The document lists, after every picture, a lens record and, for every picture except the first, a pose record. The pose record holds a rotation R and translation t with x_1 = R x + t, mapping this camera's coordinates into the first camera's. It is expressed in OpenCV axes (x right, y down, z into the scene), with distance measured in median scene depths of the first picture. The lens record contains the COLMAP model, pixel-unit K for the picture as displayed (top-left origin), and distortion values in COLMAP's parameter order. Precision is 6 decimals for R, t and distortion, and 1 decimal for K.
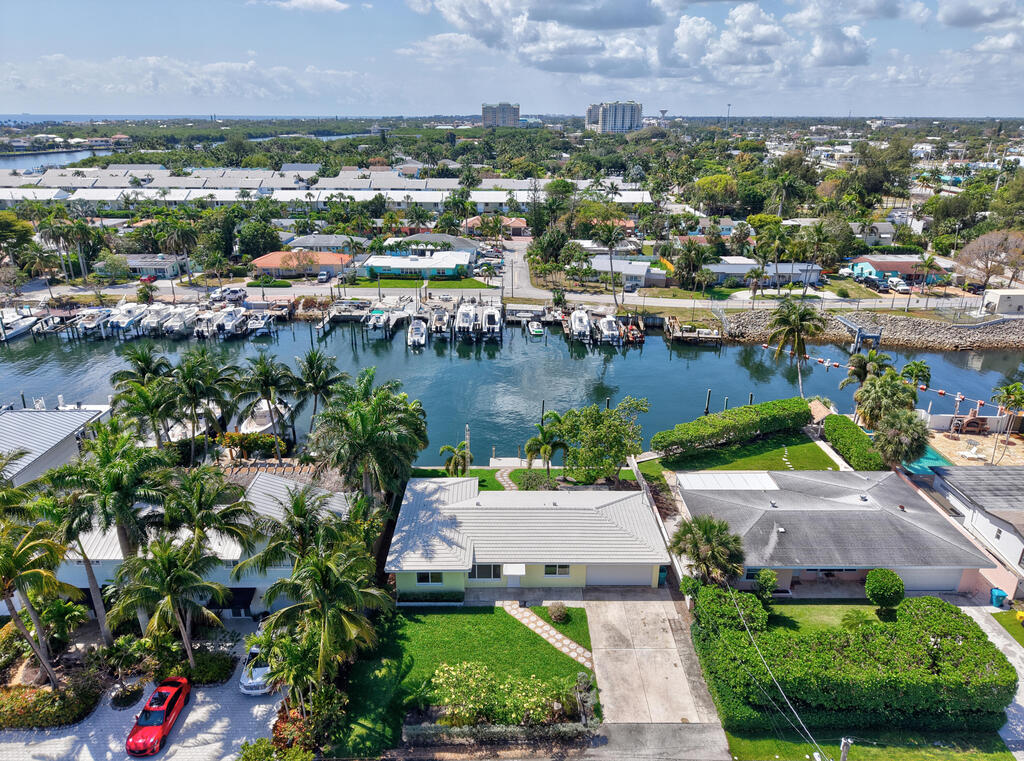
lens RADIAL K [[689.5, 0, 512.0], [0, 689.5, 380.5], [0, 0, 1]] dist [0.008518, -0.006465]
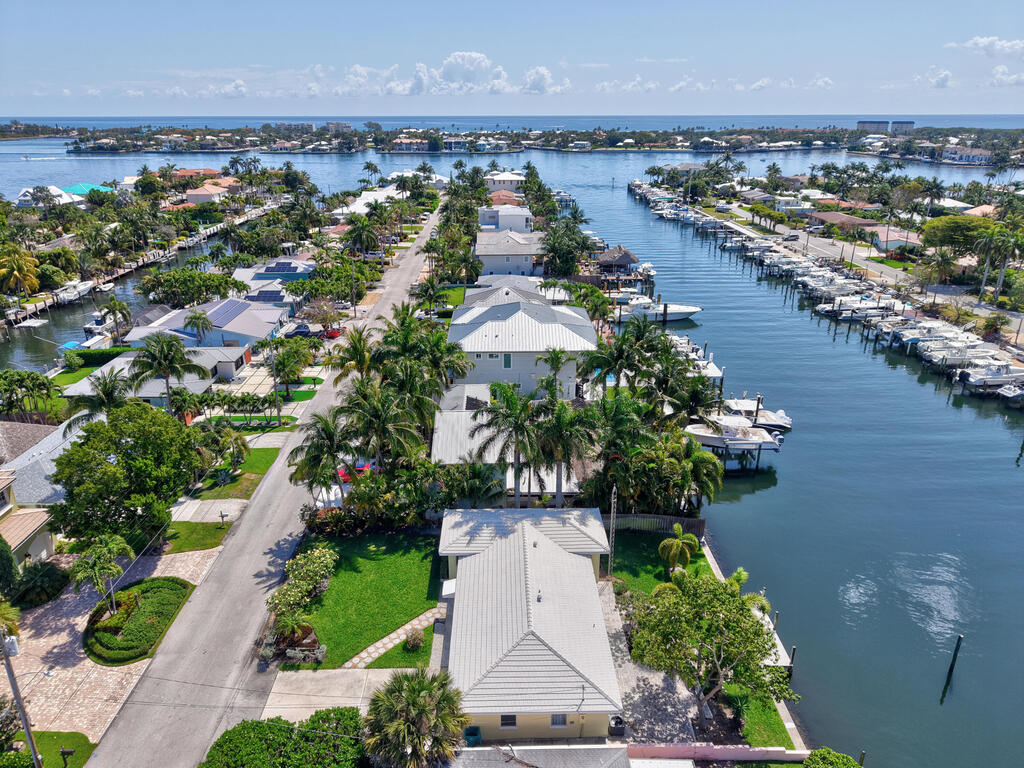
lens RADIAL K [[689.9, 0, 512.0], [0, 689.9, 384.0], [0, 0, 1]] dist [0.014746, -0.014552]
pose [[0.006986, 0.359550, -0.933100, 0.658598], [-0.356149, 0.872829, 0.333659, -0.275218], [0.934403, 0.329991, 0.134151, 0.676931]]
